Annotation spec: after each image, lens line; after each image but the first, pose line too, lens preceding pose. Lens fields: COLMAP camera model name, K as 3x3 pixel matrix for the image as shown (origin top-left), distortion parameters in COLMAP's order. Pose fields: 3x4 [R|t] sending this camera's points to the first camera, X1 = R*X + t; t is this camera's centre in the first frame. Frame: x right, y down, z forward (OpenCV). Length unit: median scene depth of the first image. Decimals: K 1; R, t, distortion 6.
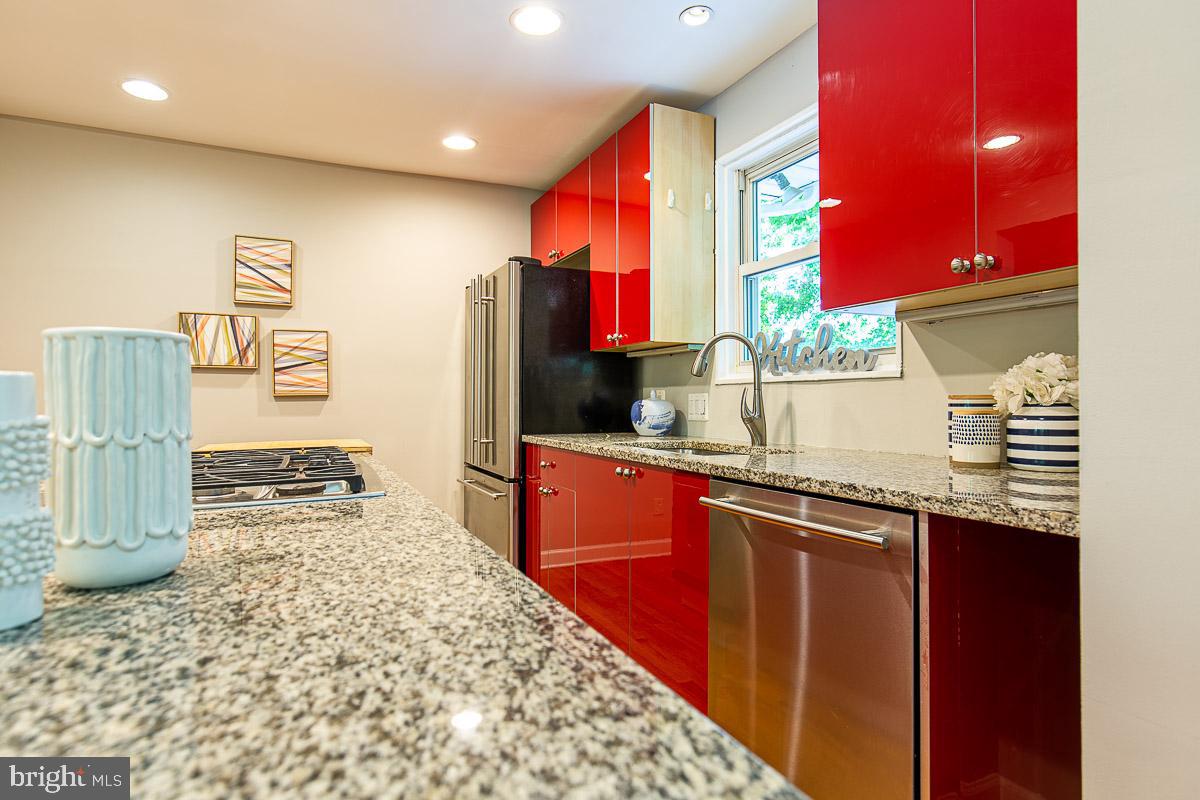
lens RADIAL K [[633.0, 0, 600.4], [0, 633.0, 400.7], [0, 0, 1]] dist [0.005431, -0.004376]
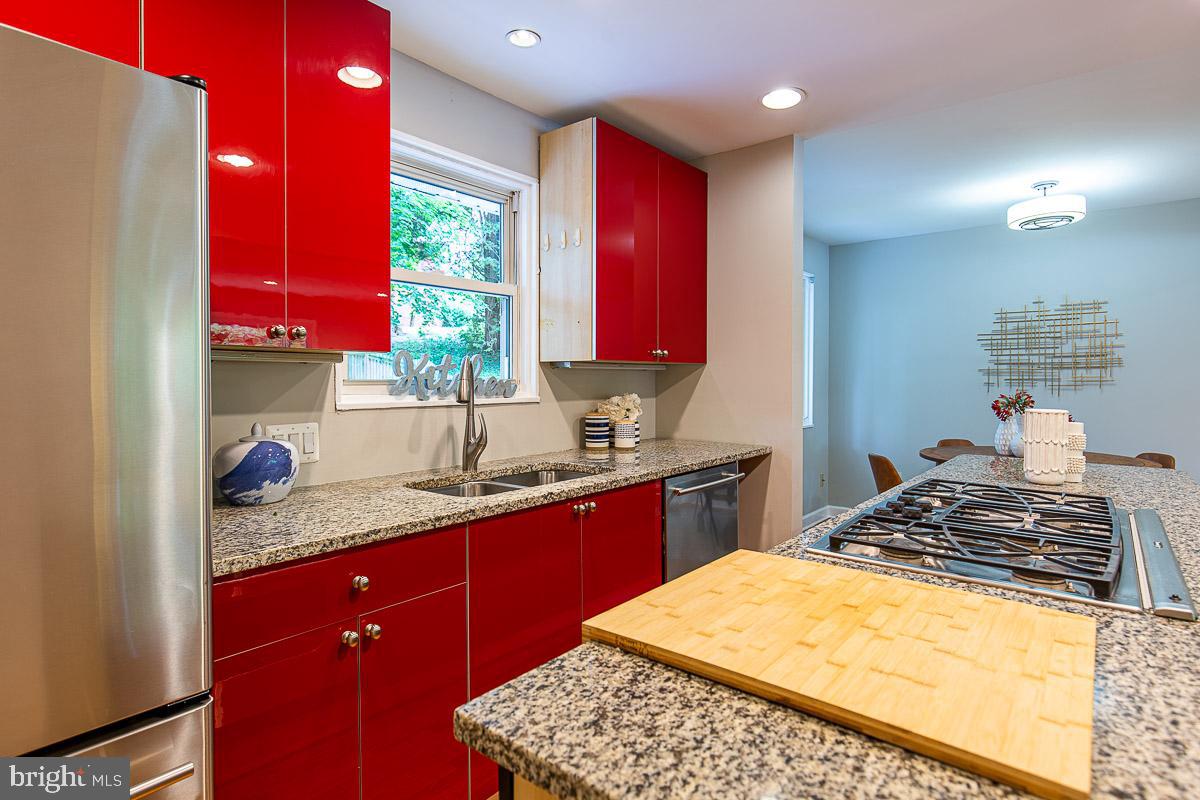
lens RADIAL K [[633.0, 0, 601.4], [0, 633.0, 394.0], [0, 0, 1]] dist [0.005431, -0.004376]
pose [[-0.440101, -0.017265, 0.897782, -0.739900], [0.001016, 0.999805, 0.019725, -0.069884], [-0.897948, 0.009593, -0.439997, 1.242955]]
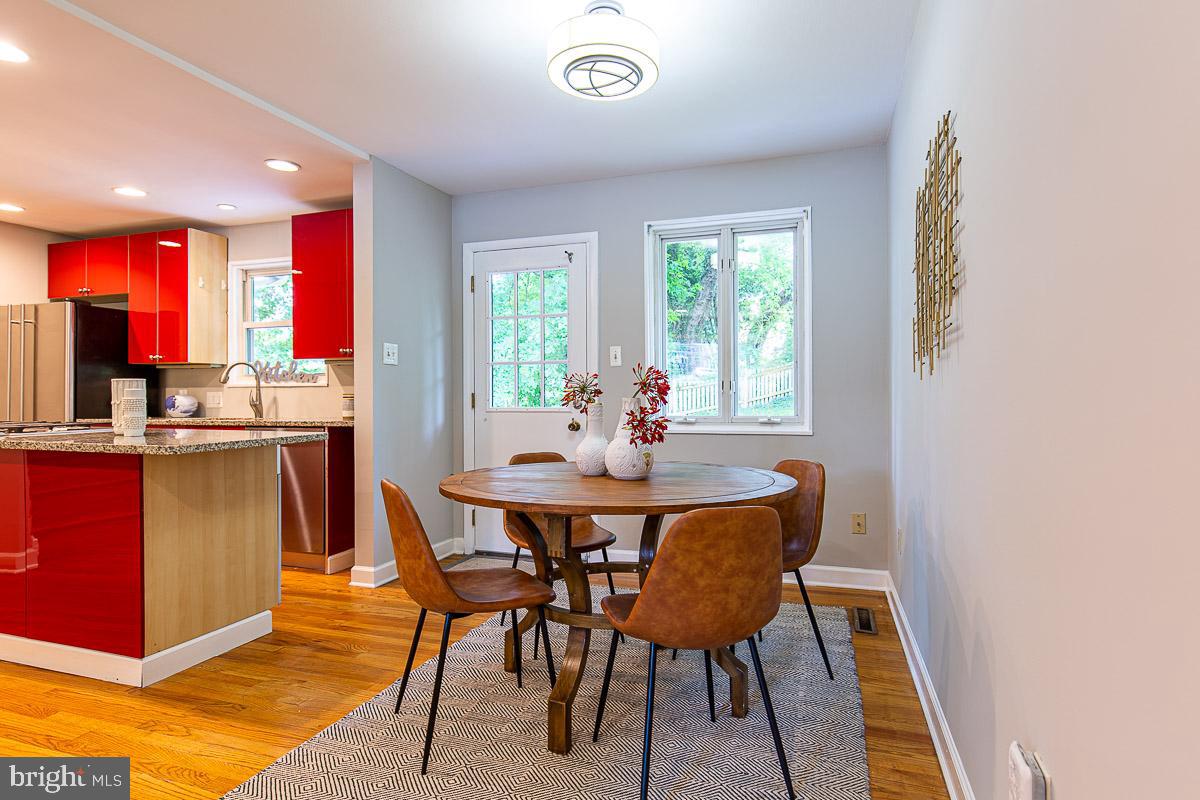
lens RADIAL K [[633.0, 0, 612.8], [0, 633.0, 397.8], [0, 0, 1]] dist [0.005431, -0.004376]
pose [[0.681789, -0.001002, 0.731548, -0.461199], [0.002137, 0.999998, -0.000623, 0.009985], [-0.731546, 0.001988, 0.681790, -1.211179]]
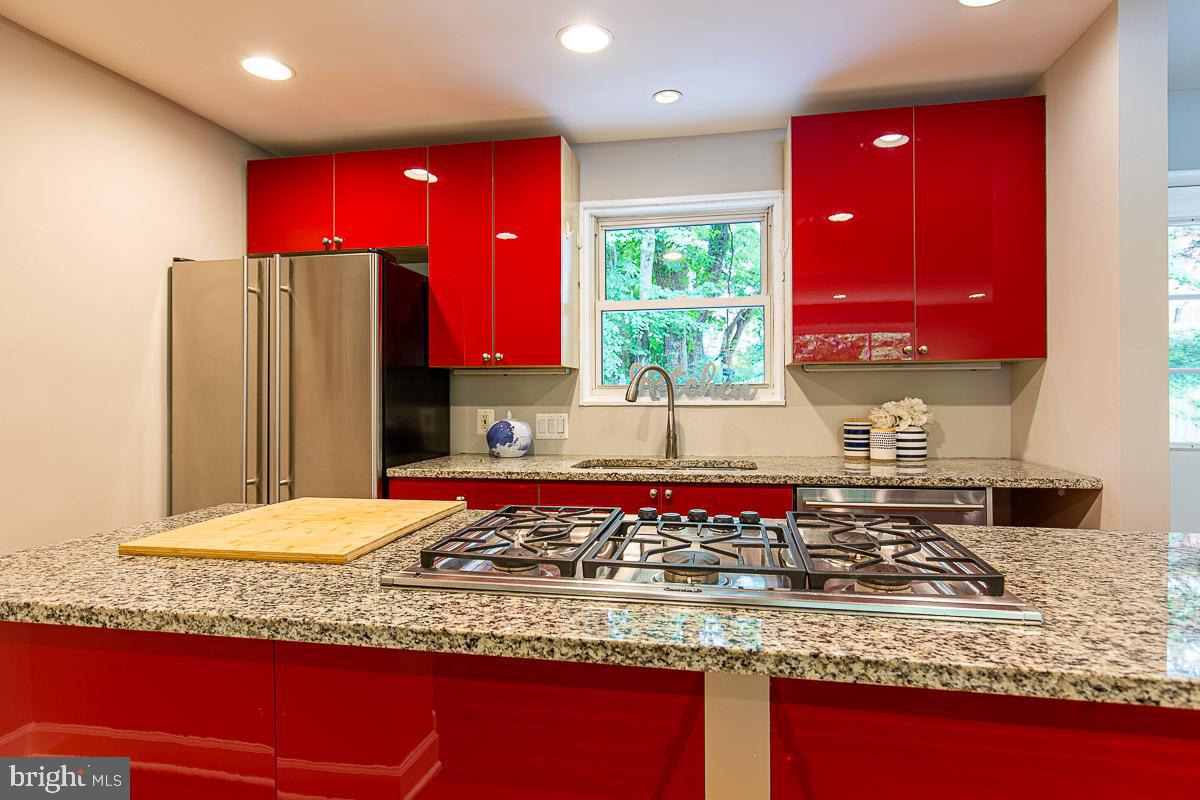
lens RADIAL K [[633.0, 0, 605.3], [0, 633.0, 389.0], [0, 0, 1]] dist [0.005431, -0.004376]
pose [[0.578580, 0.009726, 0.815567, -0.811857], [0.002228, 0.999906, -0.013505, -0.046937], [-0.815622, 0.009631, 0.578504, 0.392435]]
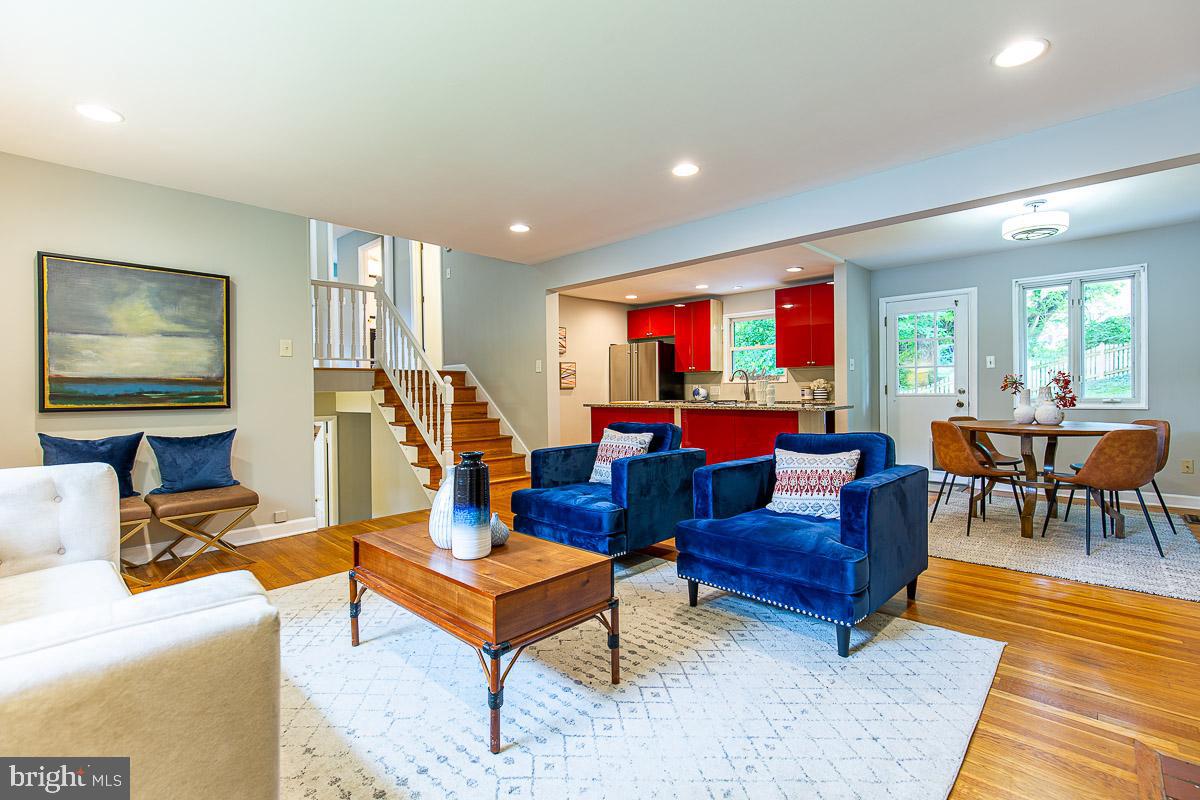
lens RADIAL K [[542.2, 0, 612.0], [0, 542.2, 396.4], [0, 0, 1]] dist [-0.007830, 0.000720]
pose [[0.921201, -0.010377, 0.388948, -1.713749], [0.008163, 0.999940, 0.007344, 0.018486], [-0.389001, -0.003590, 0.921231, -1.619237]]
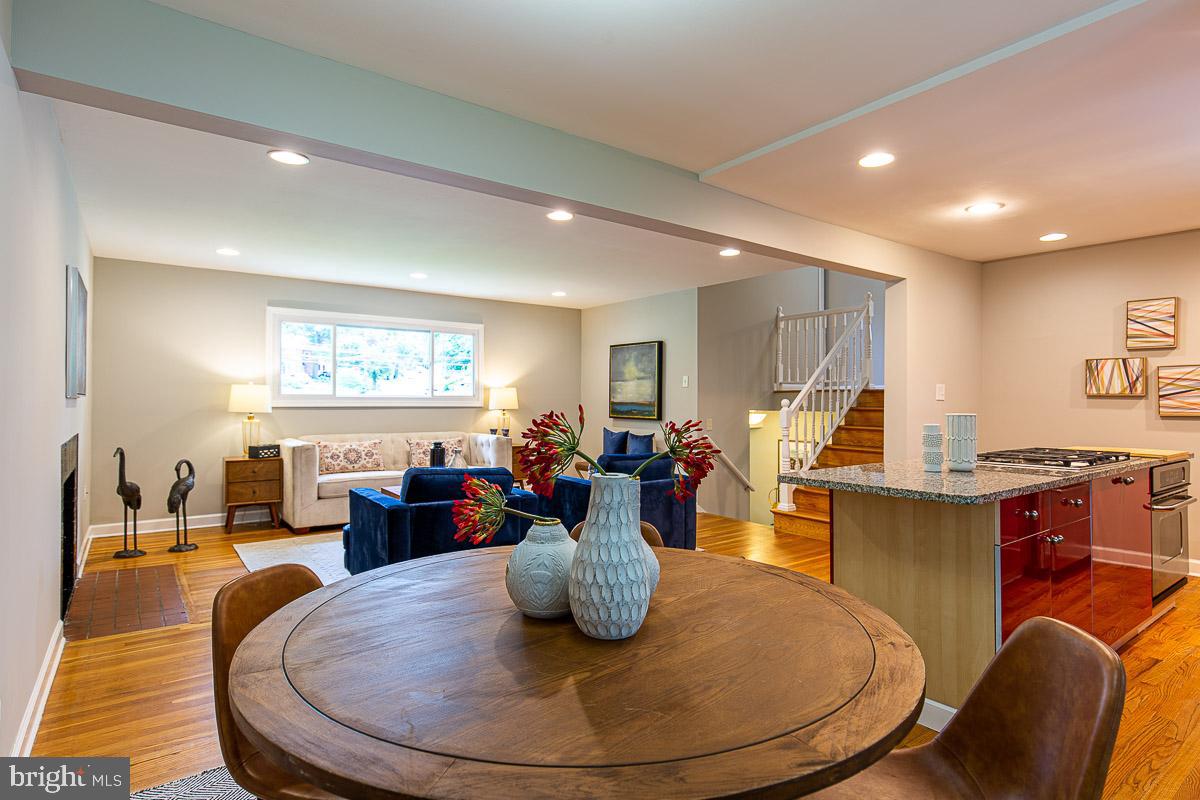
lens RADIAL K [[633.0, 0, 591.2], [0, 633.0, 393.0], [0, 0, 1]] dist [0.005431, -0.004376]
pose [[0.193643, -0.005146, -0.981059, 0.822036], [-0.007223, 0.999952, -0.006670, -0.055309], [0.981045, 0.008378, 0.193596, -0.632396]]
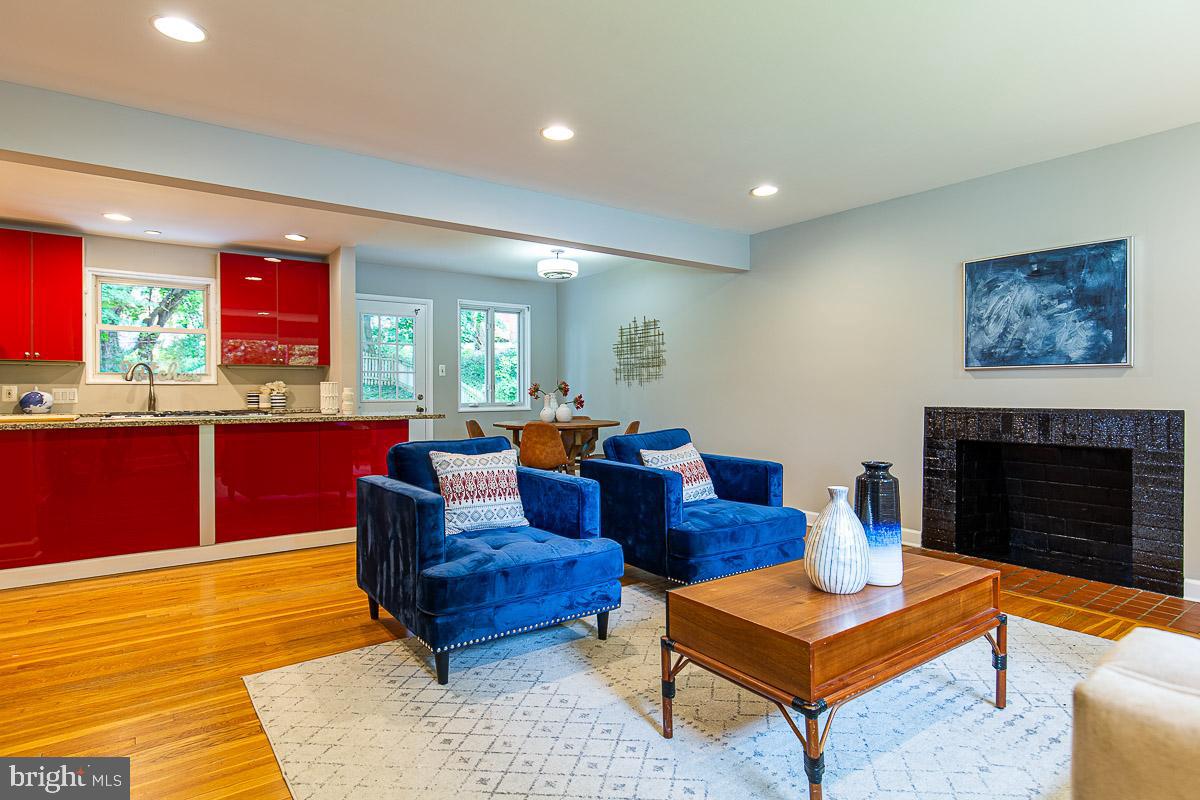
lens RADIAL K [[633.0, 0, 593.0], [0, 633.0, 396.7], [0, 0, 1]] dist [0.005431, -0.004376]
pose [[-0.195158, -0.003522, 0.980765, -2.380740], [0.004384, 0.999980, 0.004463, 0.013022], [-0.980762, 0.005171, -0.195139, -0.158274]]
